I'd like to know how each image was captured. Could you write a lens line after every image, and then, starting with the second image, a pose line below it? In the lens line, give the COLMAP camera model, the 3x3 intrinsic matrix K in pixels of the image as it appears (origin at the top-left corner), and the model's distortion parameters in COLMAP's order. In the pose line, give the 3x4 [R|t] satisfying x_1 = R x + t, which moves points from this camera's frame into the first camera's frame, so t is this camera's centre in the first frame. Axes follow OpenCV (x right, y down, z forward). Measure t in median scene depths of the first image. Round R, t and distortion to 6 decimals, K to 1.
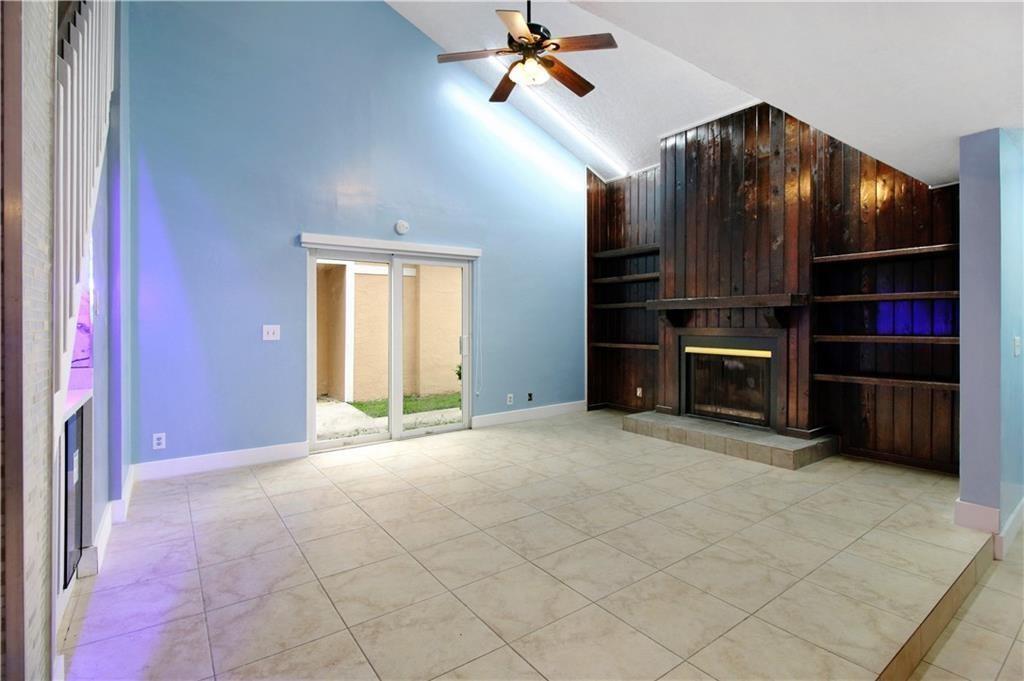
lens RADIAL K [[487.5, 0, 533.8], [0, 487.5, 318.8], [0, 0, 1]] dist [-0.003183, -0.001552]
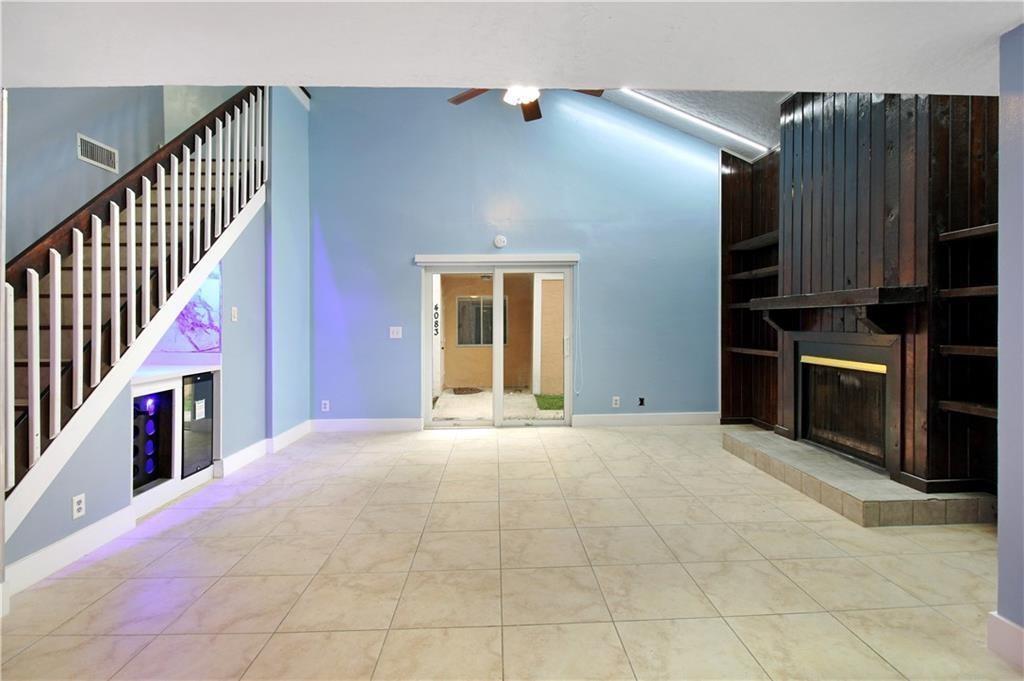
lens RADIAL K [[486.3, 0, 523.7], [0, 486.3, 320.2], [0, 0, 1]] dist [-0.002123, -0.000333]
pose [[0.830716, -0.004250, -0.556680, 0.417449], [0.005698, 0.999983, 0.000868, -0.004536], [0.556667, -0.003893, 0.830727, 0.084813]]
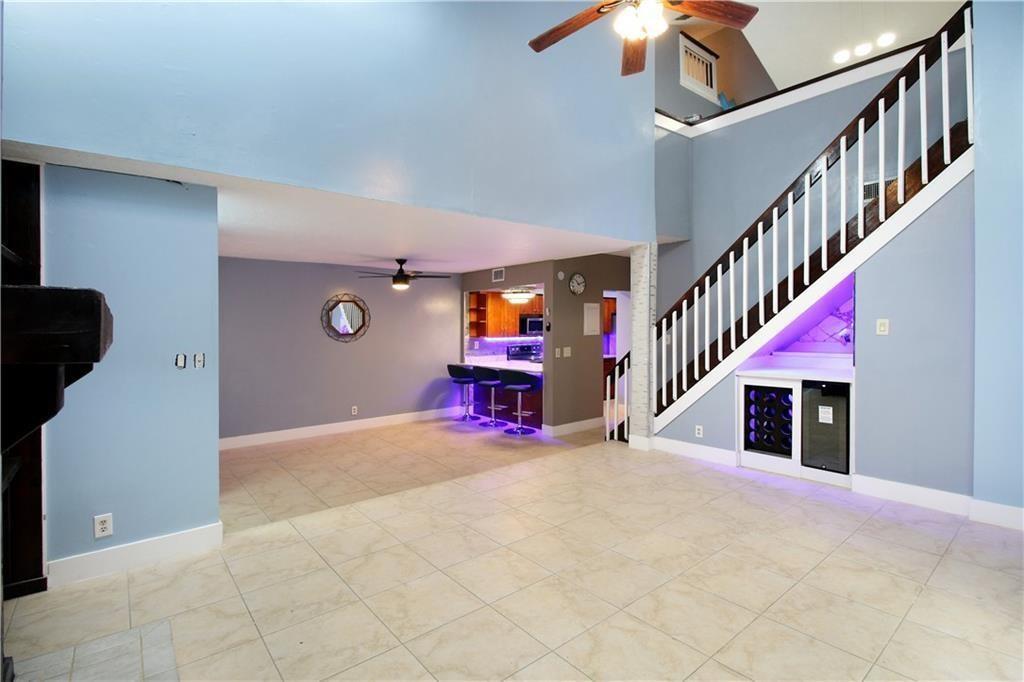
lens RADIAL K [[508.0, 0, 516.2], [0, 508.0, 329.6], [0, 0, 1]] dist [-0.000221, -0.000204]
pose [[-0.999448, 0.020617, -0.026043, 0.135816], [0.020576, 0.999787, 0.001811, -0.026394], [0.026075, 0.001275, -0.999659, 1.252114]]
